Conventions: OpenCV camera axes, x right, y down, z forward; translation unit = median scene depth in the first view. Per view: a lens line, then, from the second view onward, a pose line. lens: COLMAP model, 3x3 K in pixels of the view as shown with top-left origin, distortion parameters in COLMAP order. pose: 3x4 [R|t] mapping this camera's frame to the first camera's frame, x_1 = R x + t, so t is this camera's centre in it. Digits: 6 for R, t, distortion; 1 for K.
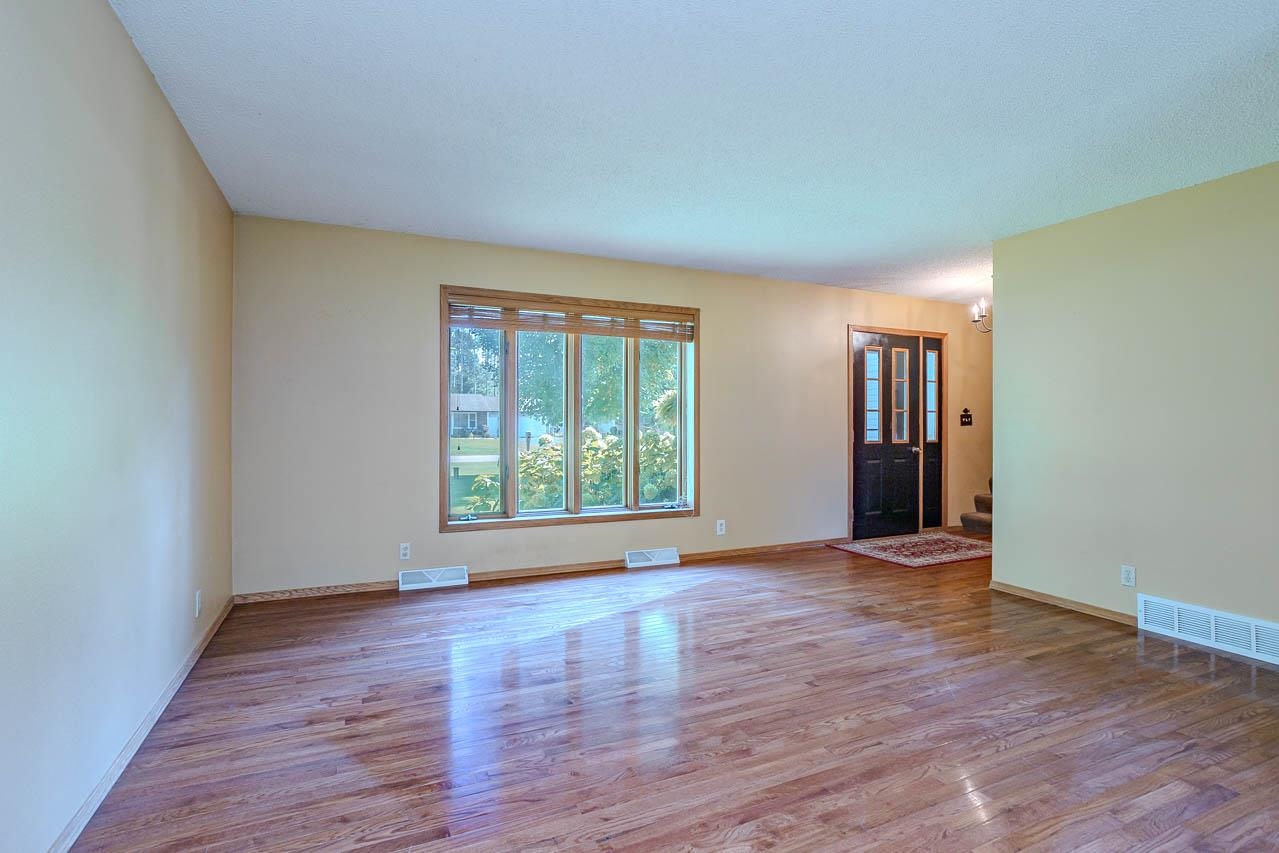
lens RADIAL K [[620.8, 0, 640.8], [0, 620.8, 423.6], [0, 0, 1]] dist [-0.044340, 0.024019]
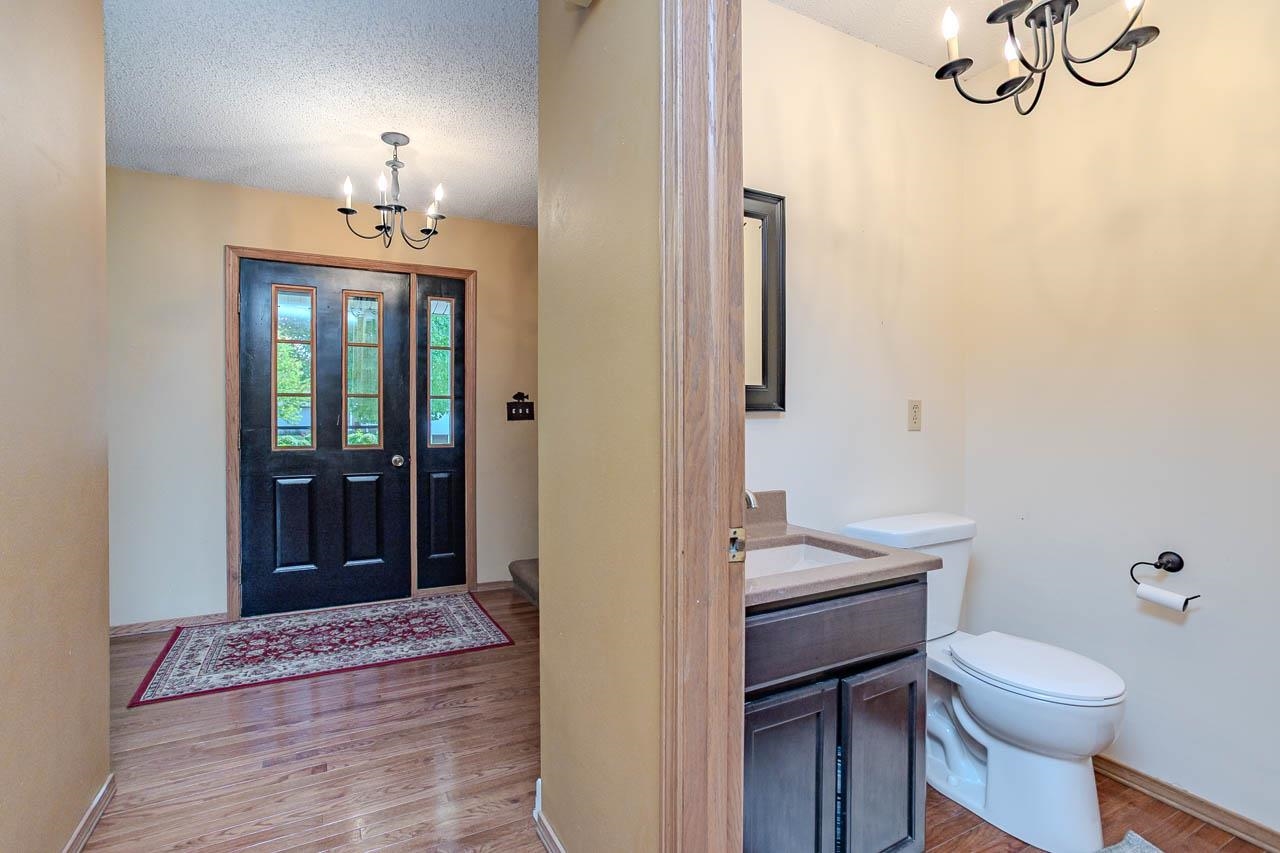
lens RADIAL K [[621.3, 0, 638.2], [0, 621.3, 424.1], [0, 0, 1]] dist [-0.044340, 0.024019]
pose [[0.999199, -0.000143, 0.040013, 0.647268], [-0.000522, 0.999862, 0.016600, -0.003469], [-0.040010, -0.016608, 0.999061, 0.380992]]
